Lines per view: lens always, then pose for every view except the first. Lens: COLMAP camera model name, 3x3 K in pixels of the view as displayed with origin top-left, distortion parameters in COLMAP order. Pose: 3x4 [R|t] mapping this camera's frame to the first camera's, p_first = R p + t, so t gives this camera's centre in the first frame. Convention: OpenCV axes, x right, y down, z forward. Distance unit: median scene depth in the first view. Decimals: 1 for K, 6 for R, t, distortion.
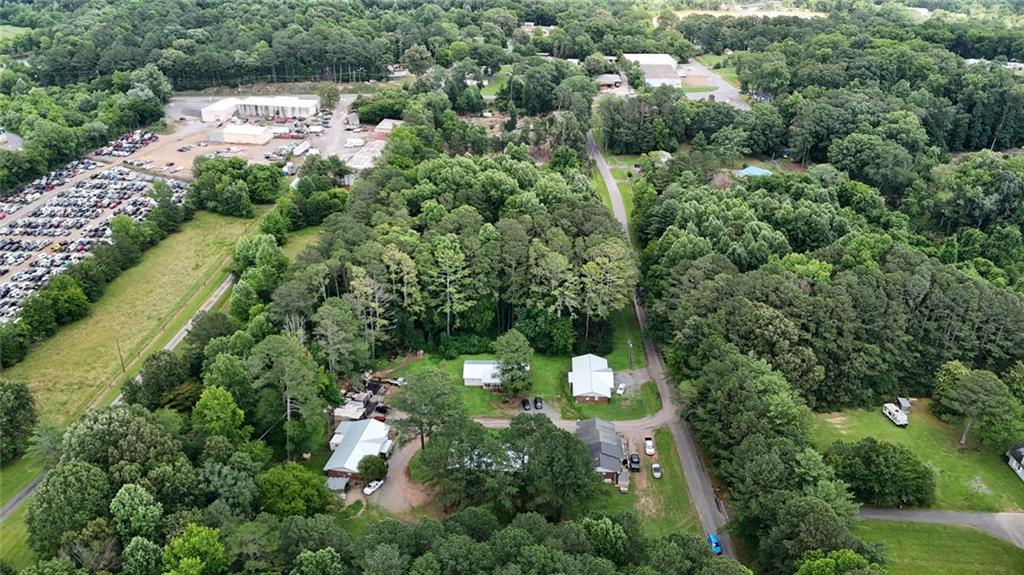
lens RADIAL K [[751.3, 0, 512.0], [0, 751.3, 287.5], [0, 0, 1]] dist [0.129597, -0.183028]
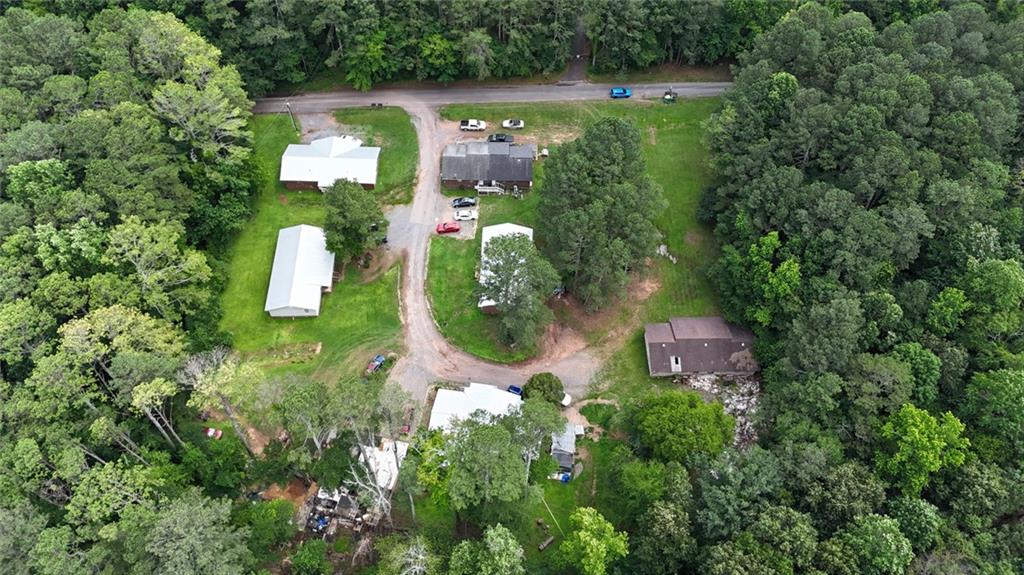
lens RADIAL K [[751.3, 0, 512.0], [0, 751.3, 287.5], [0, 0, 1]] dist [0.129597, -0.183028]
pose [[-0.035810, -0.831063, 0.555025, -0.432217], [0.429644, 0.488633, 0.759371, -0.322778], [-0.902288, 0.265656, 0.339563, 0.644855]]
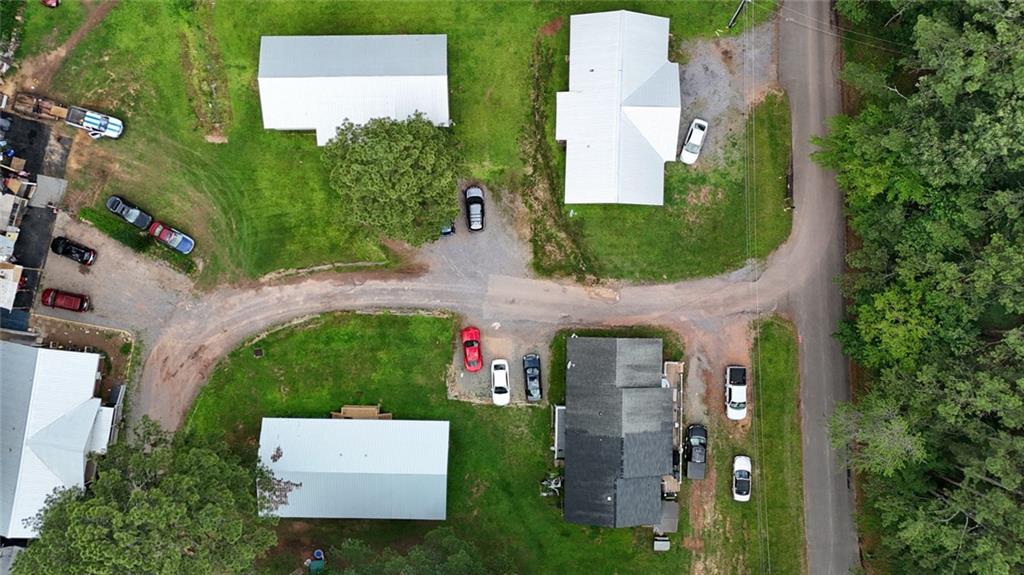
lens RADIAL K [[751.3, 0, 512.0], [0, 751.3, 287.5], [0, 0, 1]] dist [0.129597, -0.183028]
pose [[0.999413, -0.031506, 0.013455, 0.047773], [0.002039, 0.446745, 0.894659, -0.178632], [-0.034198, -0.894106, 0.446547, 0.791536]]
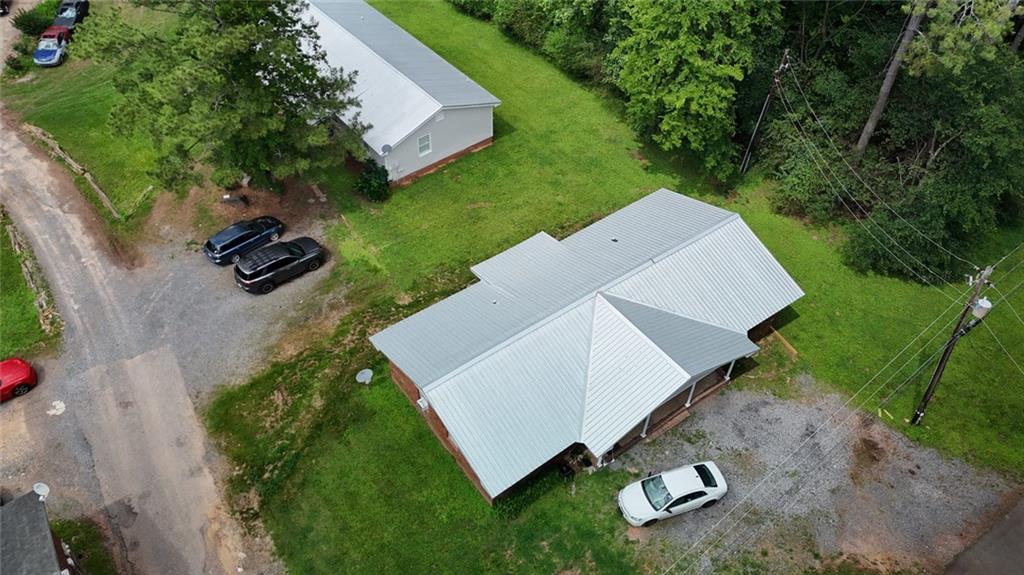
lens RADIAL K [[753.0, 0, 513.2], [0, 753.0, 288.3], [0, 0, 1]] dist [0.099785, -0.107302]
pose [[0.636042, 0.566119, -0.524366, 0.187455], [-0.352665, 0.817676, 0.455010, 0.042885], [0.686351, -0.104480, 0.719727, 0.897423]]
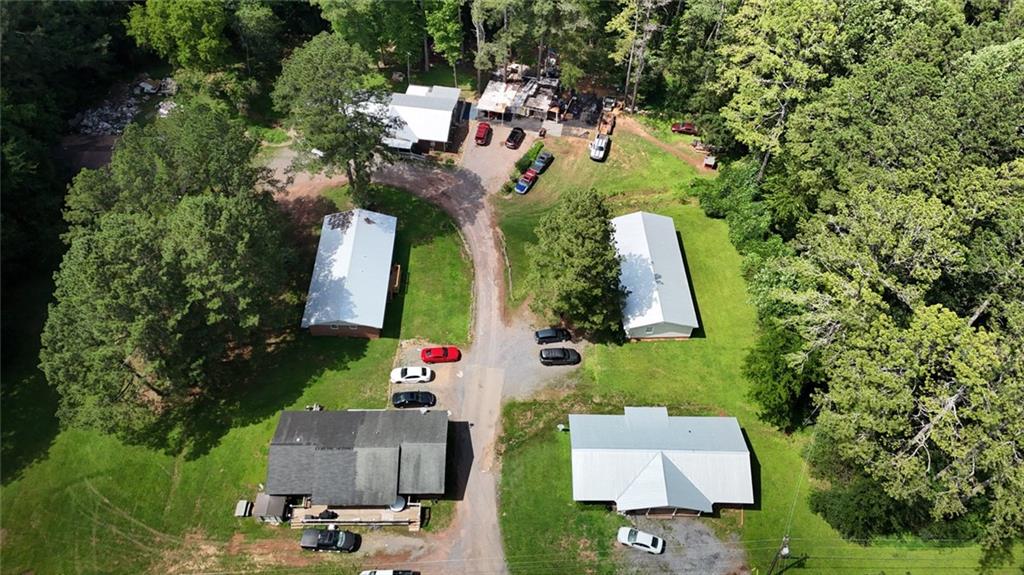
lens RADIAL K [[751.3, 0, 512.0], [0, 751.3, 287.5], [0, 0, 1]] dist [0.129597, -0.183028]
pose [[0.053793, 0.784841, -0.617357, 0.286111], [-0.455956, 0.569343, 0.684071, -0.174087], [0.888375, 0.244690, 0.388480, 0.787506]]
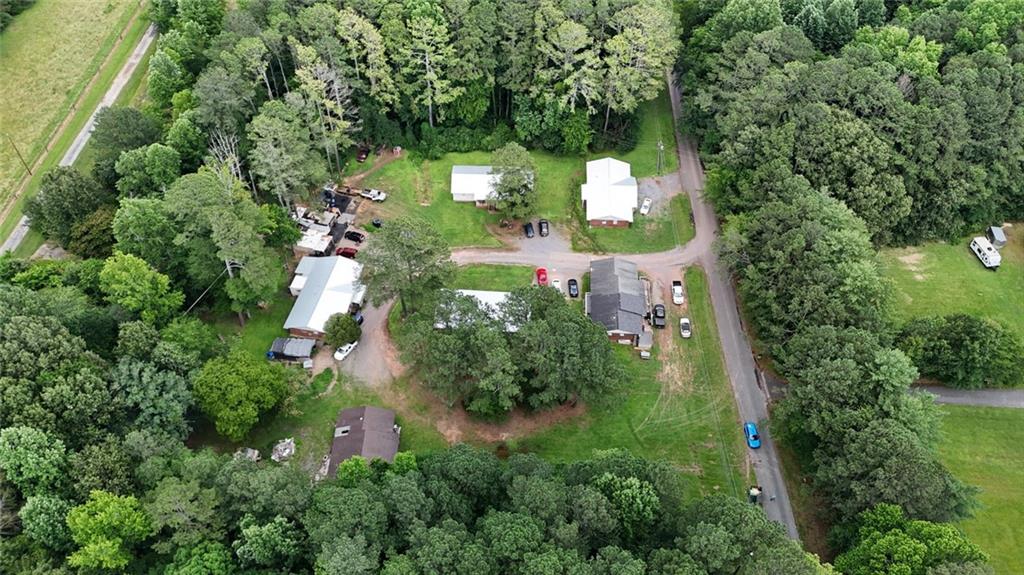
lens RADIAL K [[753.0, 0, 513.2], [0, 753.0, 288.3], [0, 0, 1]] dist [0.099785, -0.107302]
pose [[0.999991, 0.001544, 0.003920, -0.001390], [-0.002979, 0.917049, 0.398763, -0.112427], [-0.002979, -0.398771, 0.917046, 0.224489]]
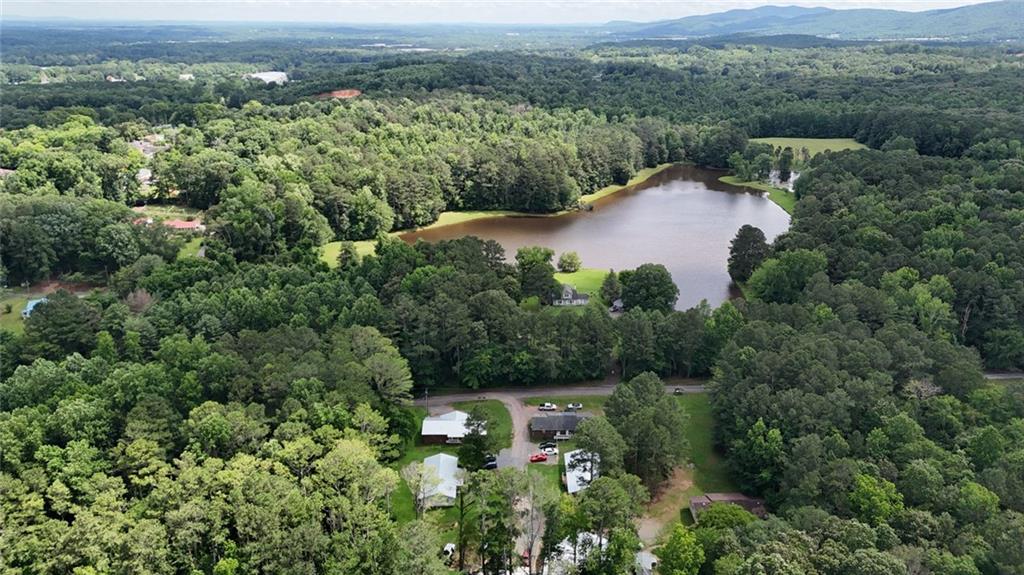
lens RADIAL K [[751.3, 0, 512.0], [0, 751.3, 287.5], [0, 0, 1]] dist [0.129597, -0.183028]
pose [[-0.053395, -0.340521, 0.938720, -0.883476], [0.437838, 0.836895, 0.328488, -0.381751], [-0.897467, 0.428547, 0.104407, 0.757865]]
